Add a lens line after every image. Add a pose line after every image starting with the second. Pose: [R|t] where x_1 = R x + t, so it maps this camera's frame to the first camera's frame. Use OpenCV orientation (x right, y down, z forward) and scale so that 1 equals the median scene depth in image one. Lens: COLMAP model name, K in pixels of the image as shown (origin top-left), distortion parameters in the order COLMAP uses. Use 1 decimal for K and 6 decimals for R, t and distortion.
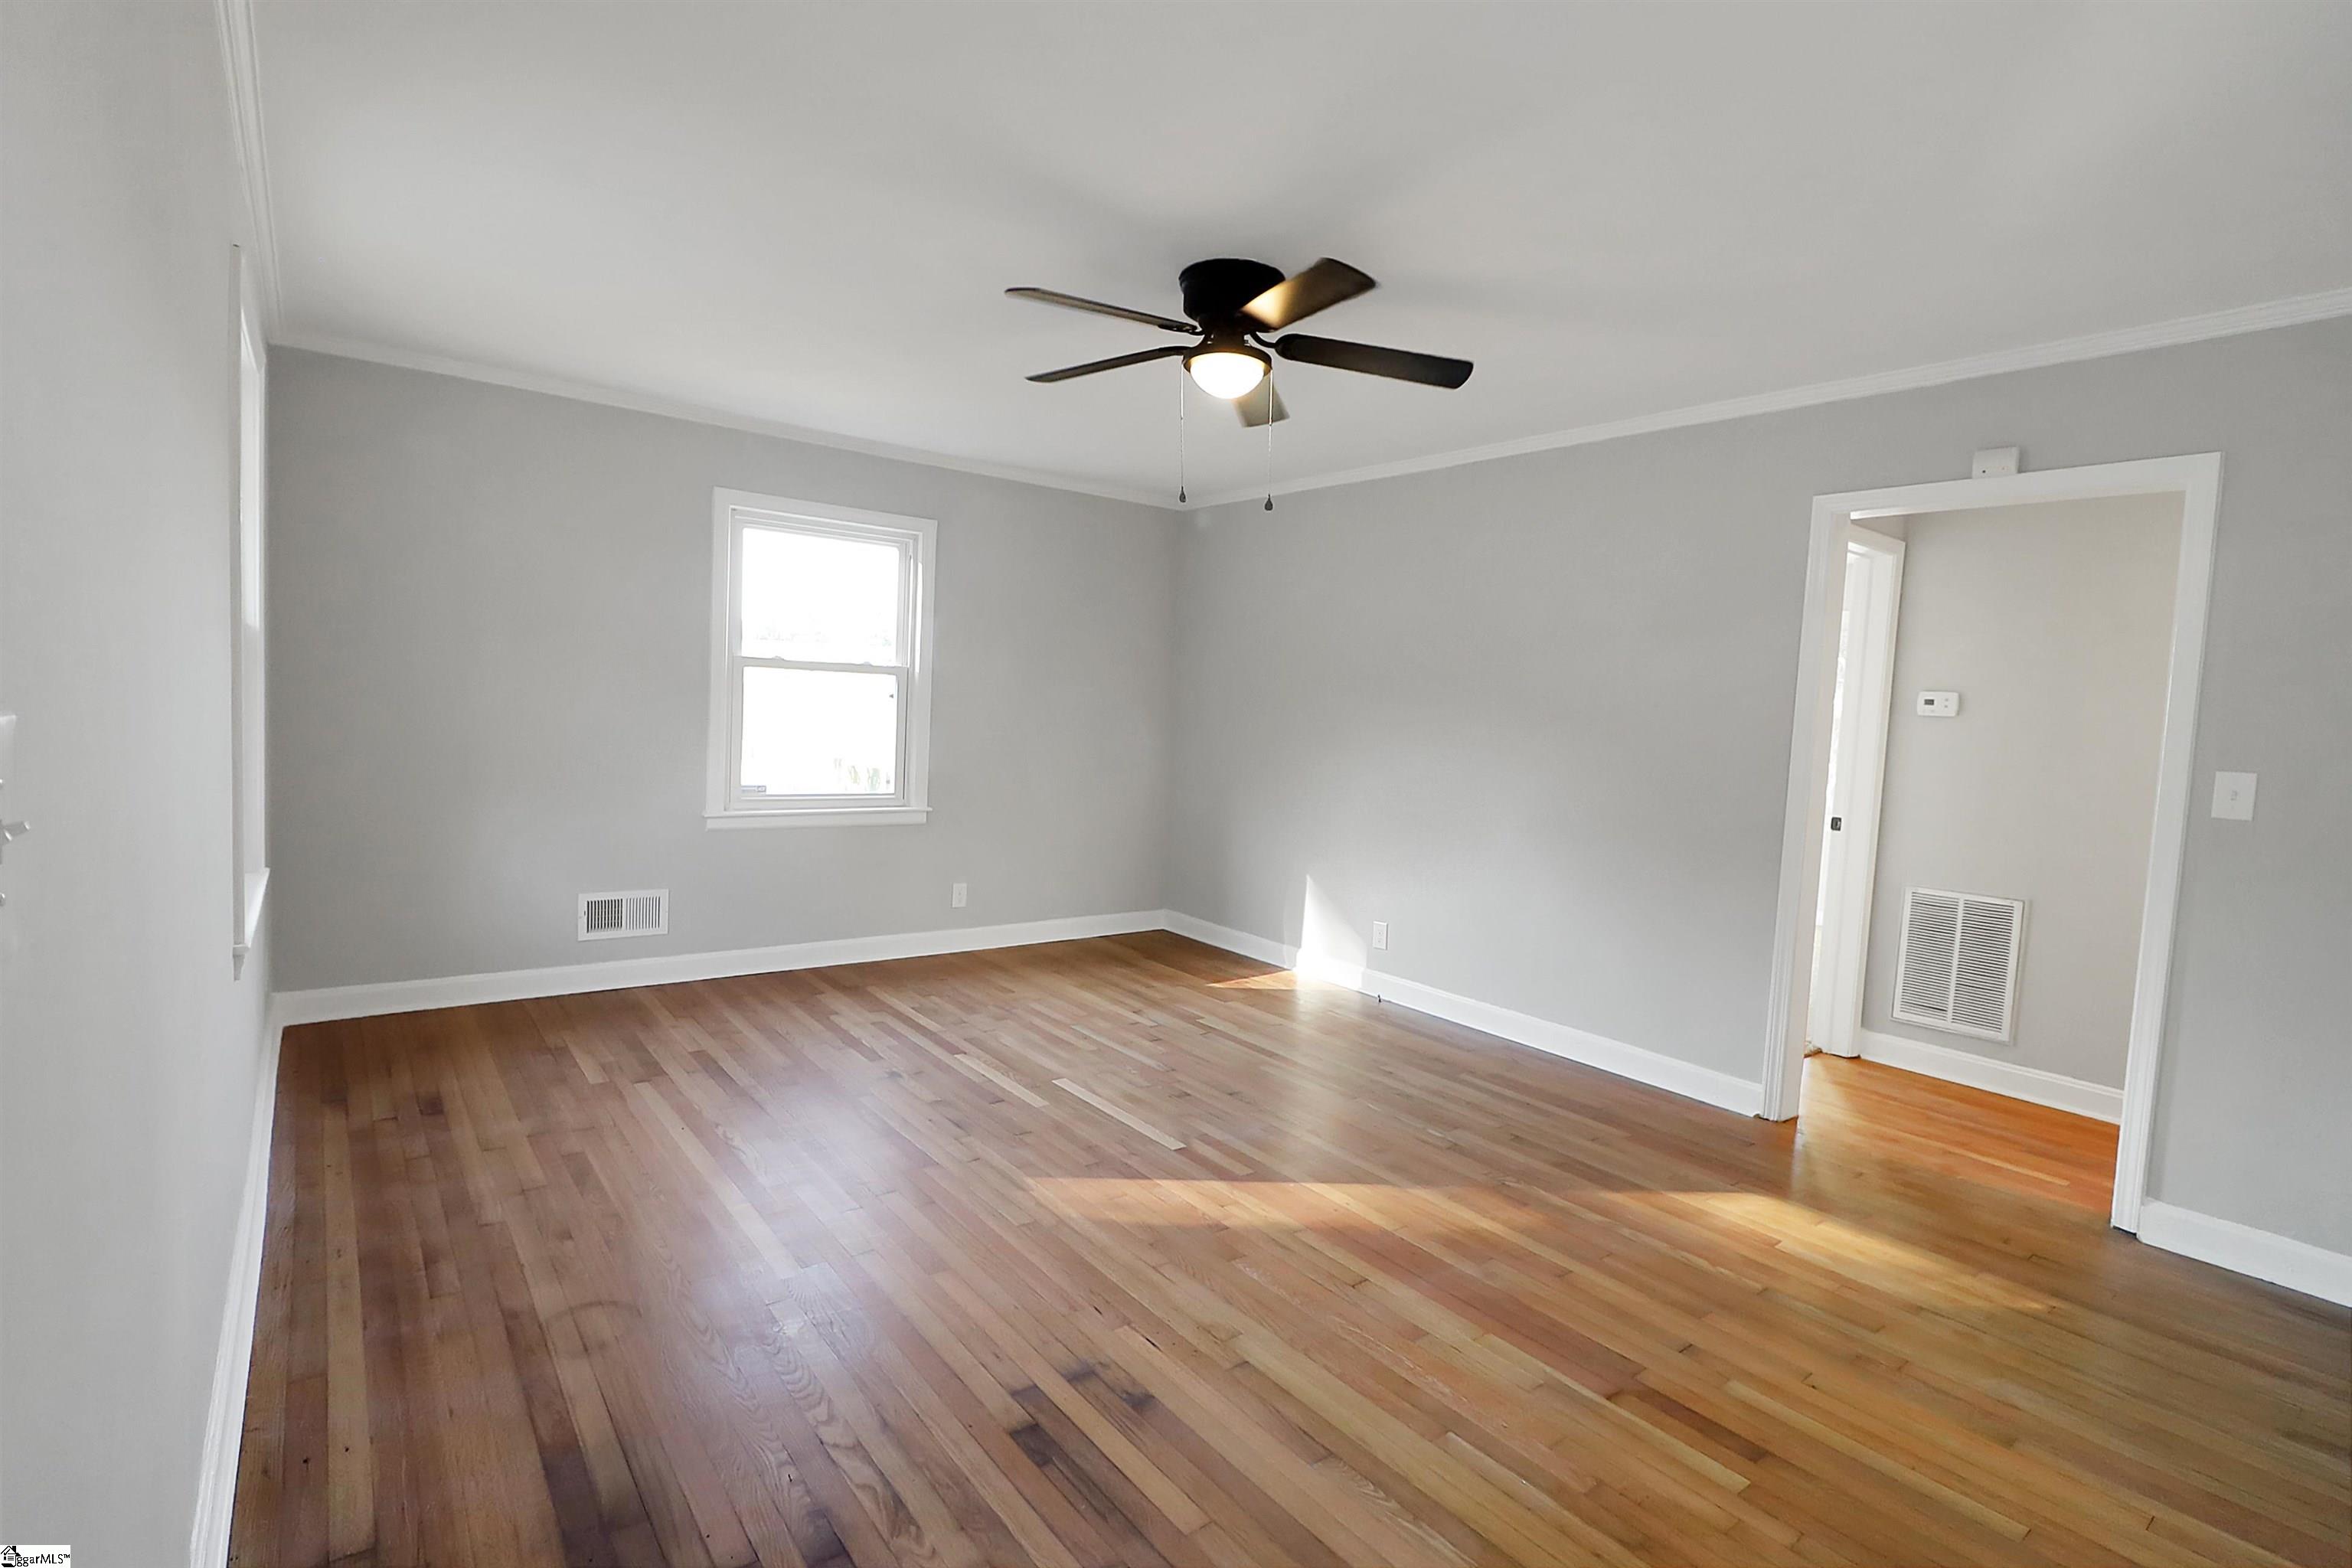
lens RADIAL K [[1101.5, 0, 1168.4], [0, 1101.5, 777.4], [0, 0, 1]] dist [-0.001342, 0.000401]
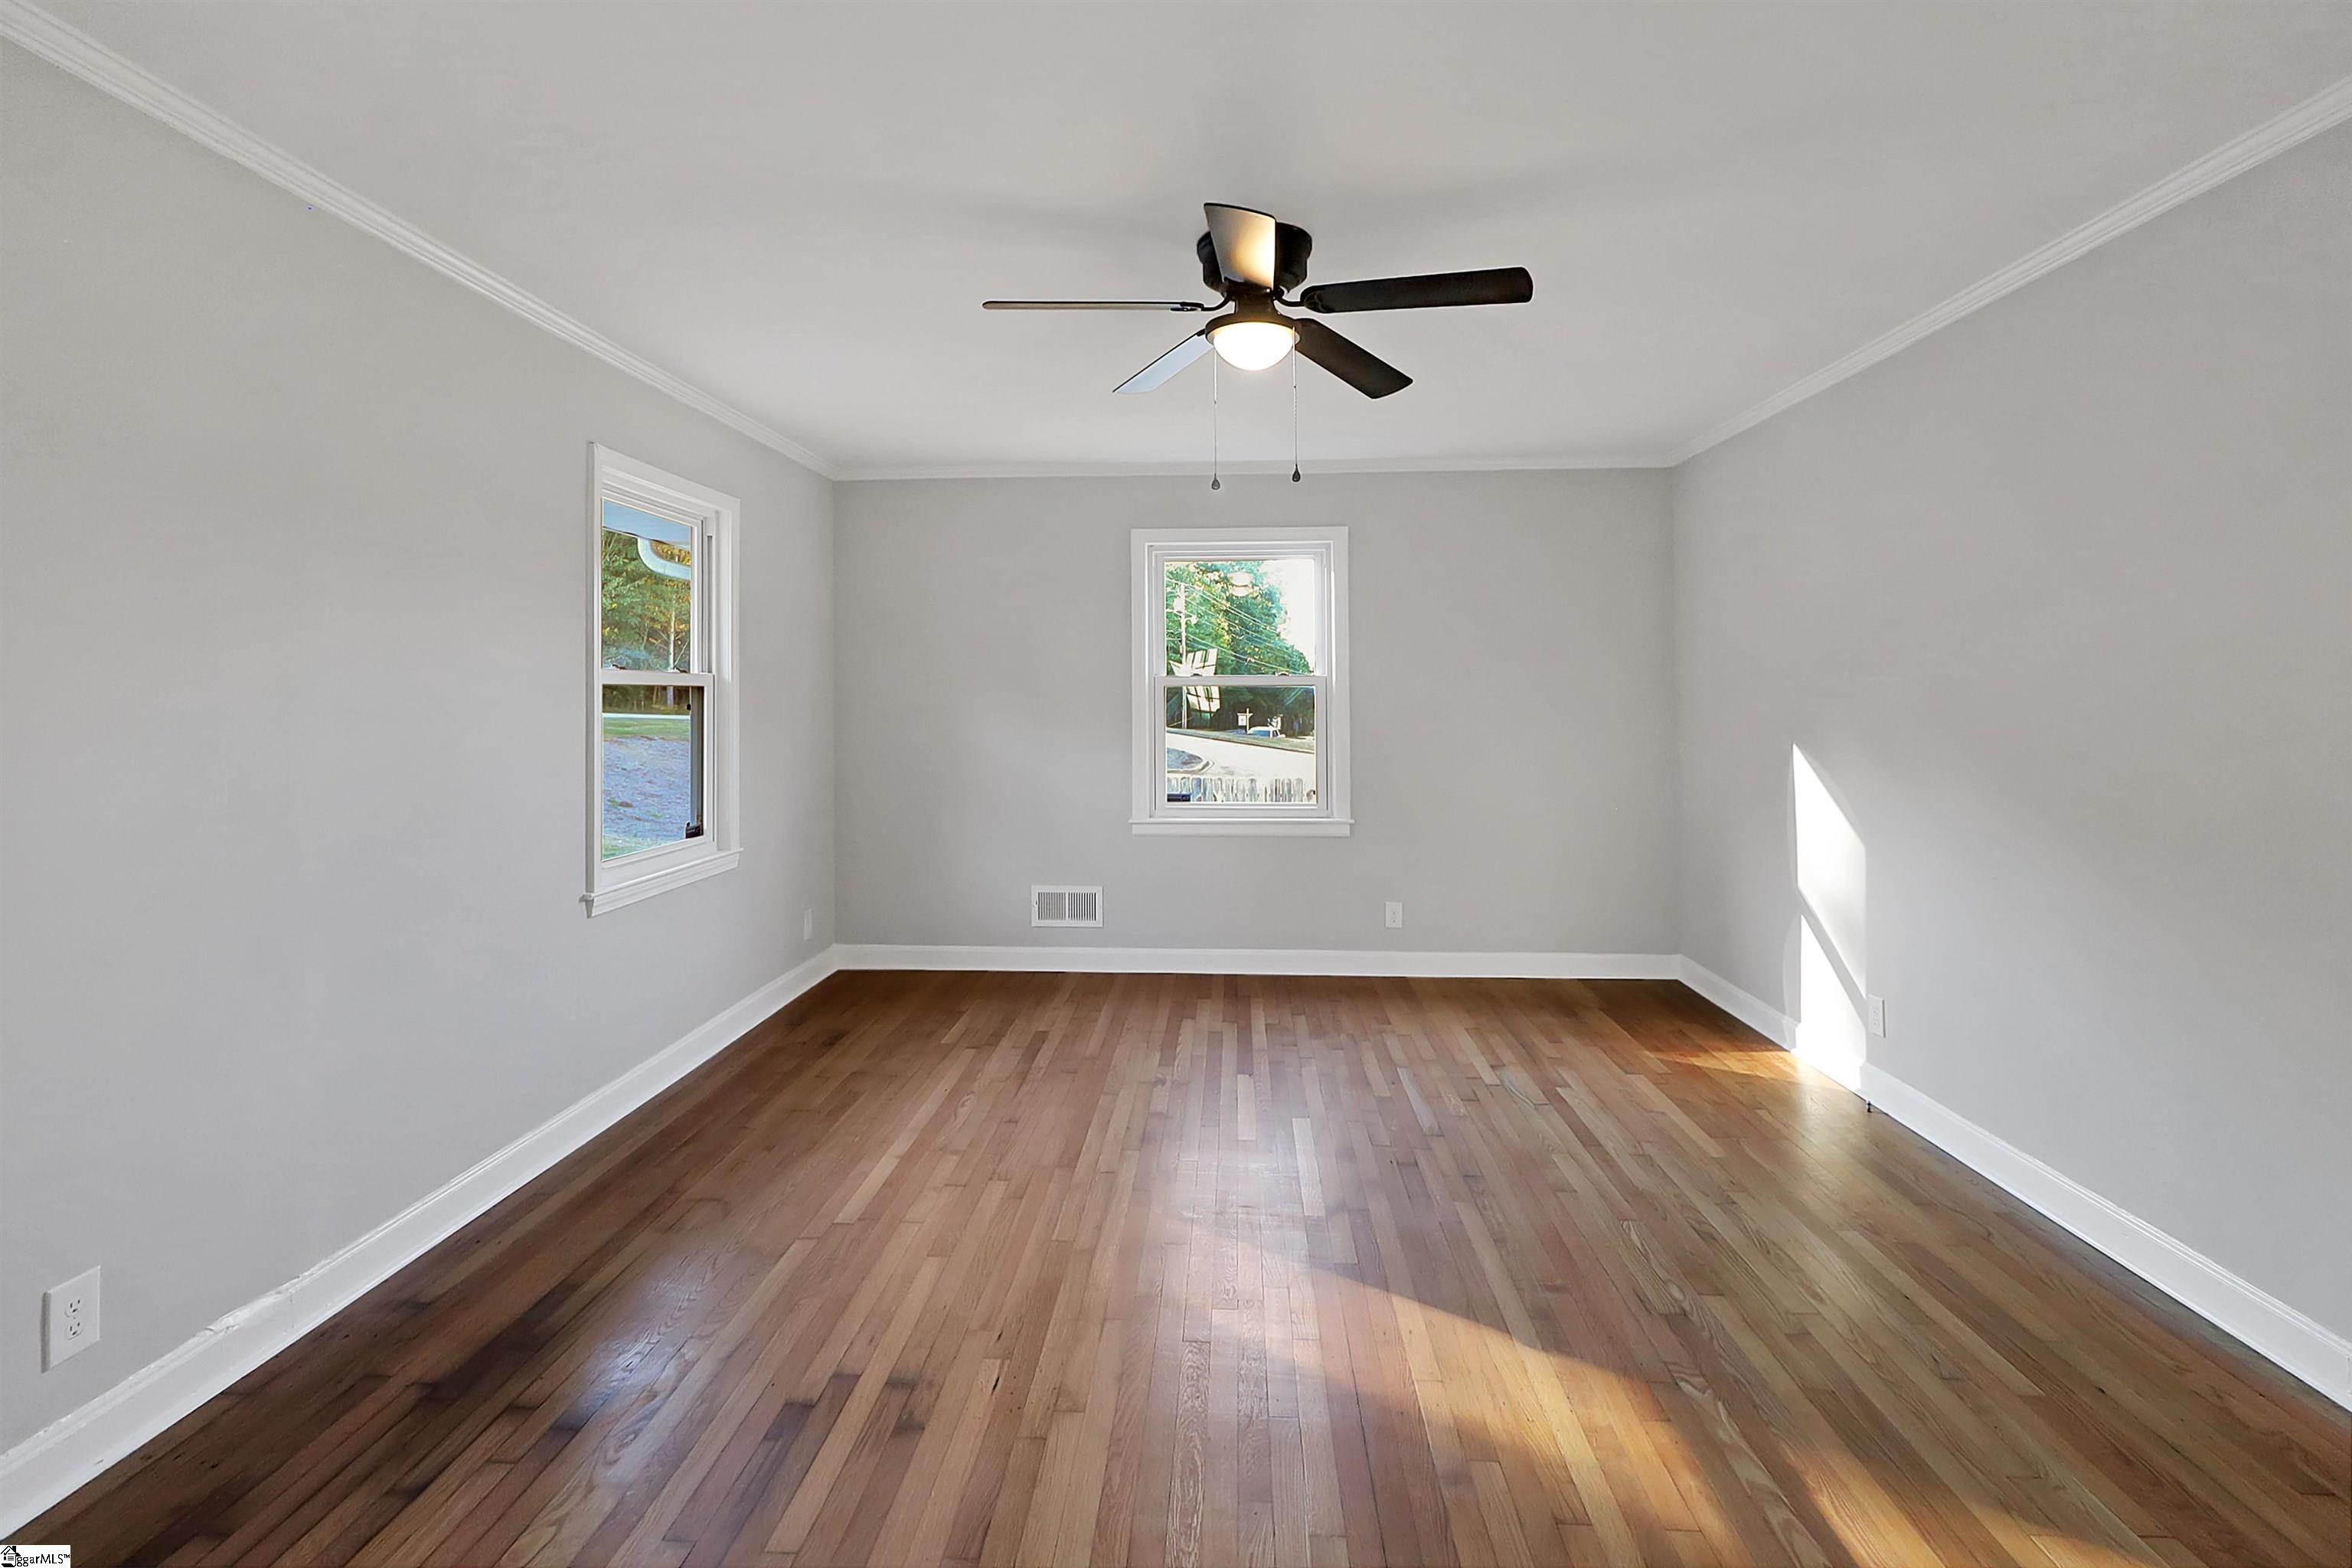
lens RADIAL K [[1138.9, 0, 1155.7], [0, 1138.9, 698.1], [0, 0, 1]] dist [-0.000213, 0.000316]
pose [[0.748917, -0.051126, -0.660689, 0.382239], [-0.004773, 0.996577, -0.082528, 0.005529], [0.662647, 0.064960, 0.746110, 0.166155]]
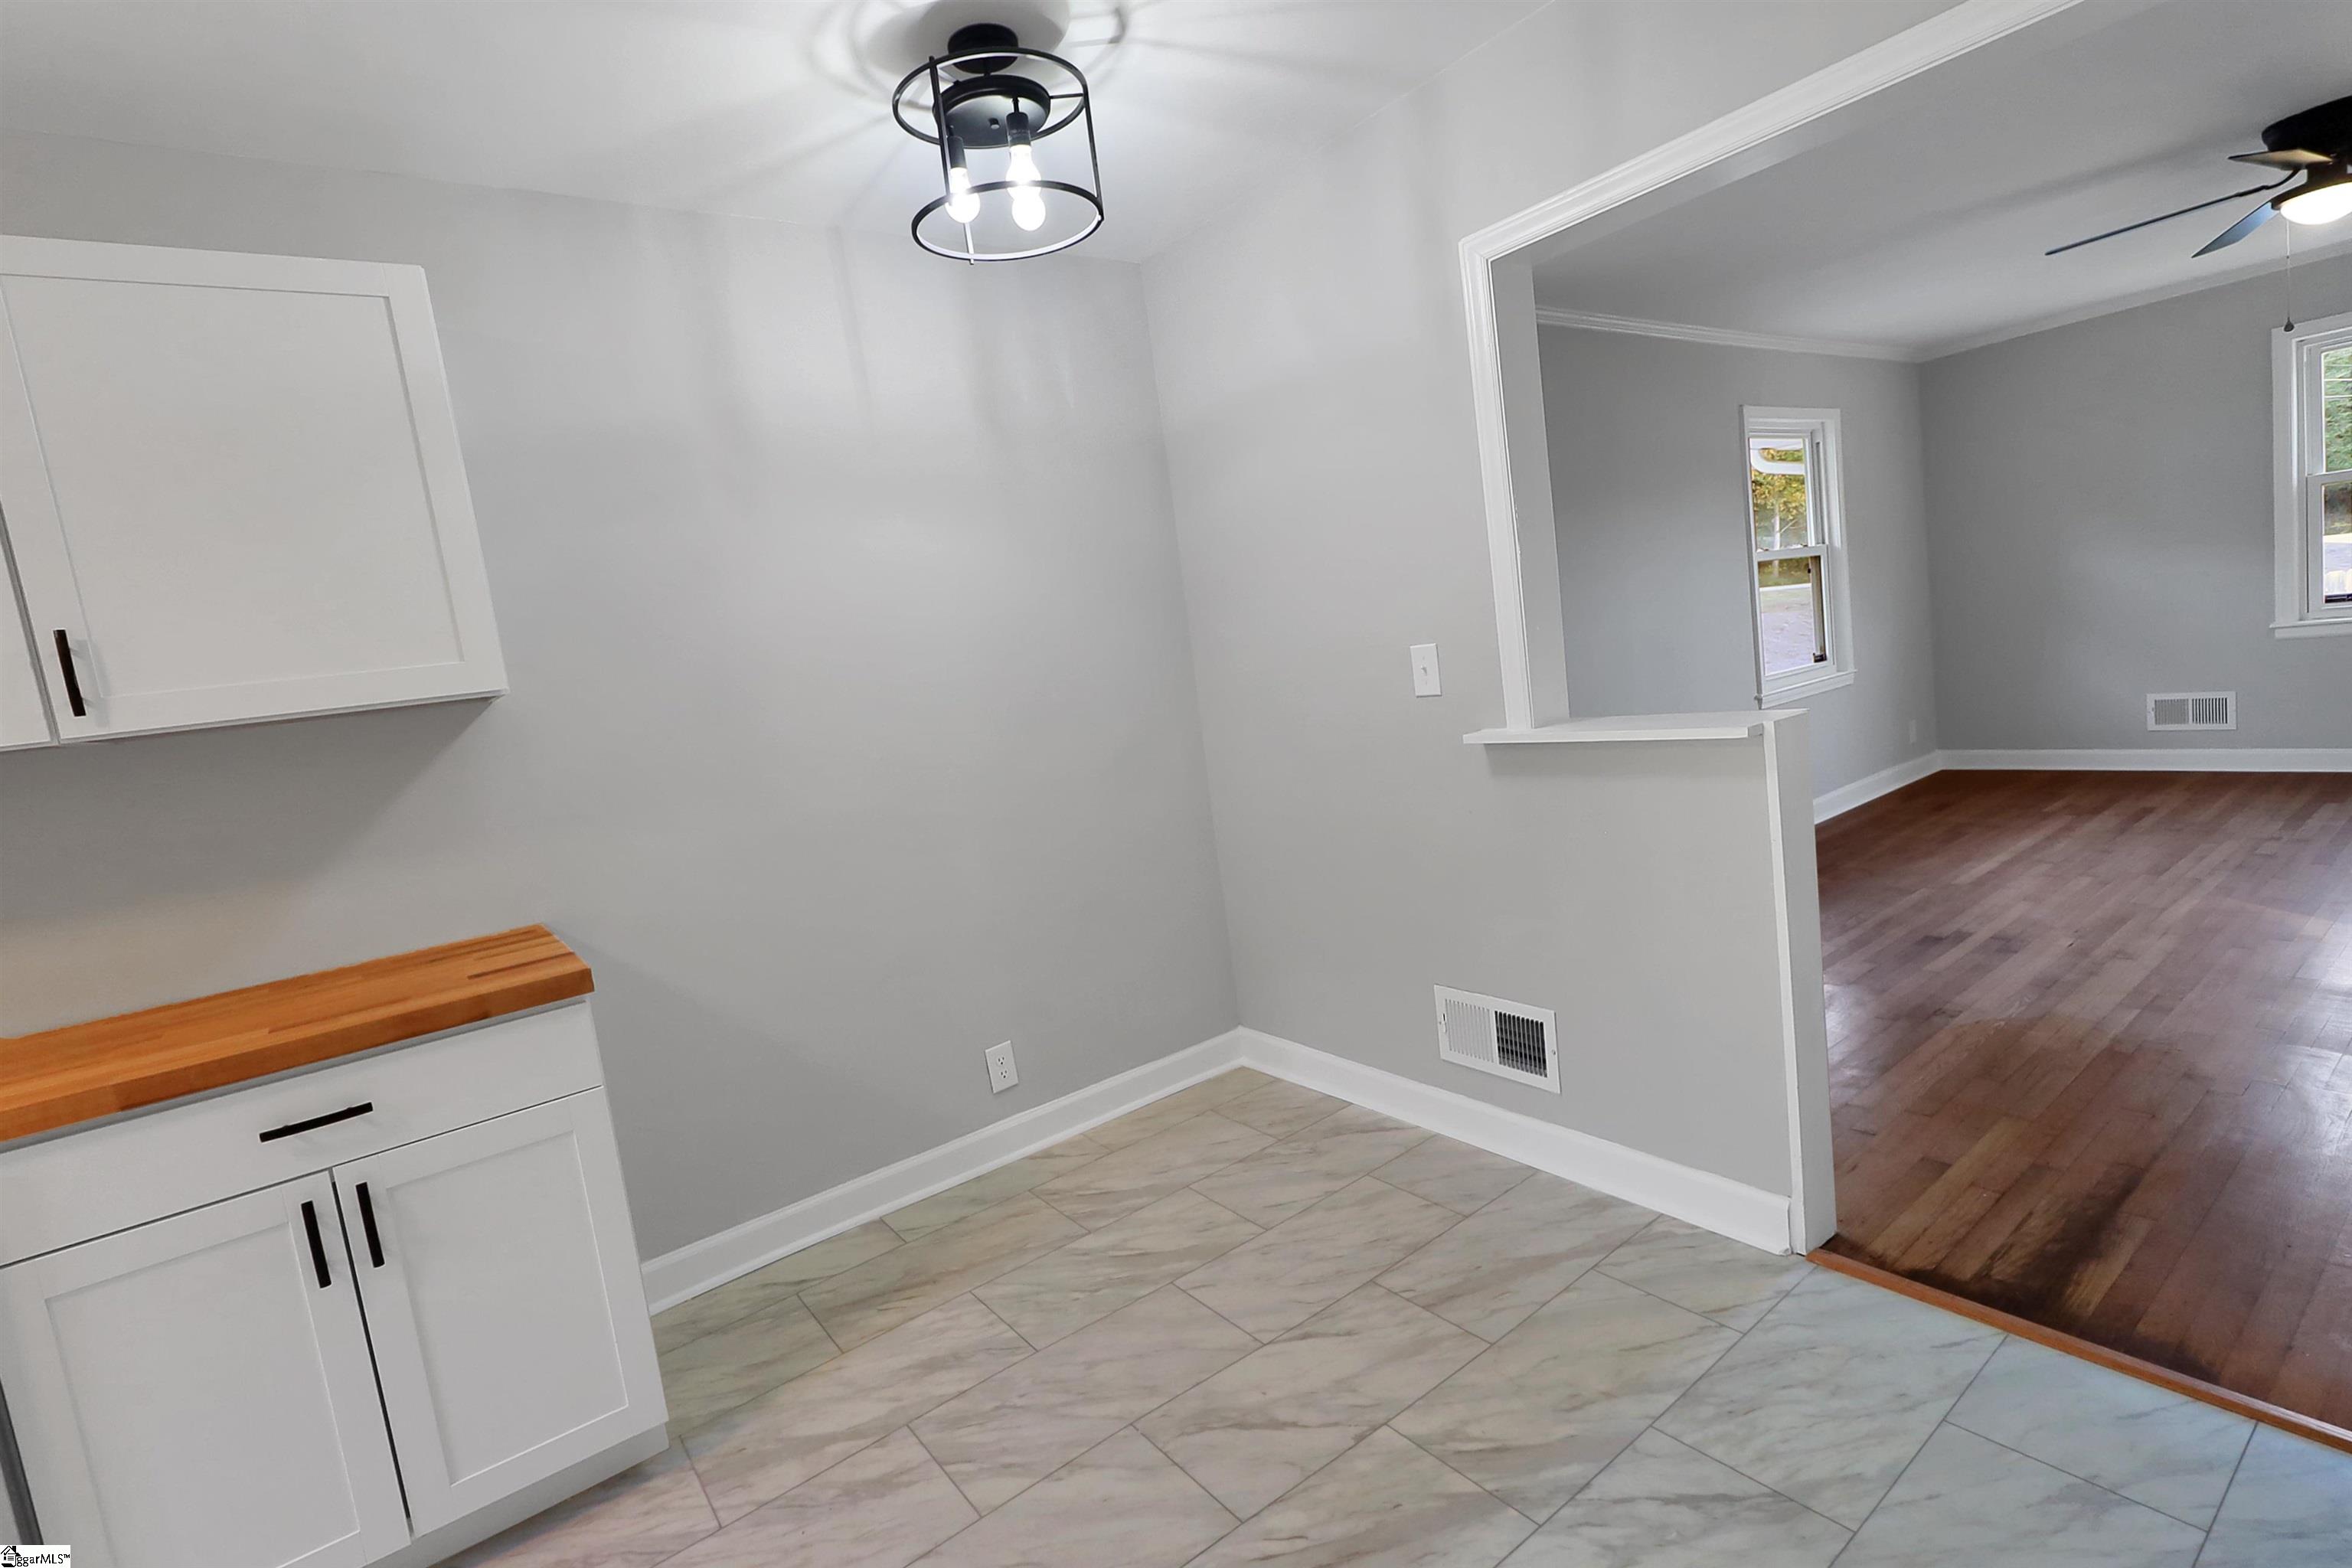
lens RADIAL K [[1101.5, 0, 1168.4], [0, 1101.5, 777.4], [0, 0, 1]] dist [-0.001342, 0.000401]
pose [[-0.025103, 0.069351, -0.997276, 0.793485], [0.061993, 0.995779, 0.067686, 0.044411], [0.997761, -0.060126, -0.029296, -0.114662]]
